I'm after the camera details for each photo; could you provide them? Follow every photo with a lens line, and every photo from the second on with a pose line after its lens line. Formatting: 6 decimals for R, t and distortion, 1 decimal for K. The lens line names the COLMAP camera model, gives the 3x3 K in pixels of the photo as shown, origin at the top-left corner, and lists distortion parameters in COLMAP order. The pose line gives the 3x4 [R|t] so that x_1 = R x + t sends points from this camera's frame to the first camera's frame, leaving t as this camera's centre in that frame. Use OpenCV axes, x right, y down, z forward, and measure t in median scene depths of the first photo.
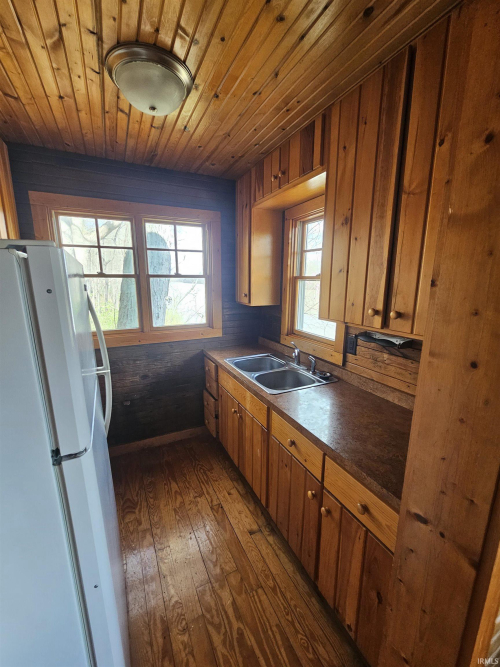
lens RADIAL K [[270.8, 0, 249.0], [0, 270.8, 334.5], [0, 0, 1]] dist [-0.000572, -0.000016]
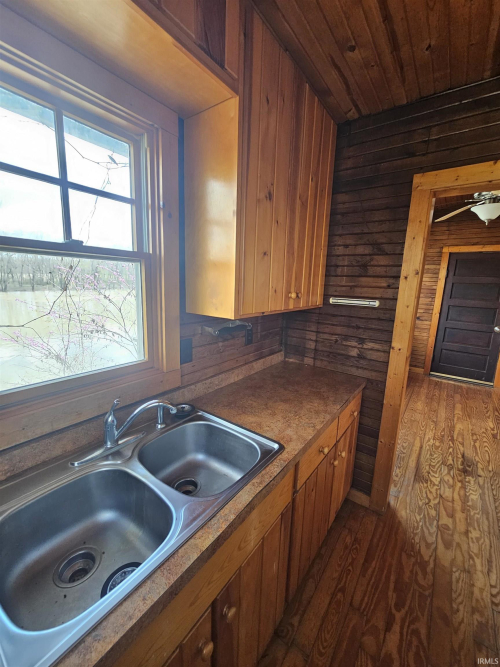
lens RADIAL K [[270.8, 0, 249.7], [0, 270.8, 332.7], [0, 0, 1]] dist [-0.000572, -0.000016]
pose [[-0.441451, -0.186915, 0.877601, -0.322288], [0.149990, 0.948929, 0.277555, -0.179212], [-0.884661, 0.254158, -0.390870, 1.061932]]
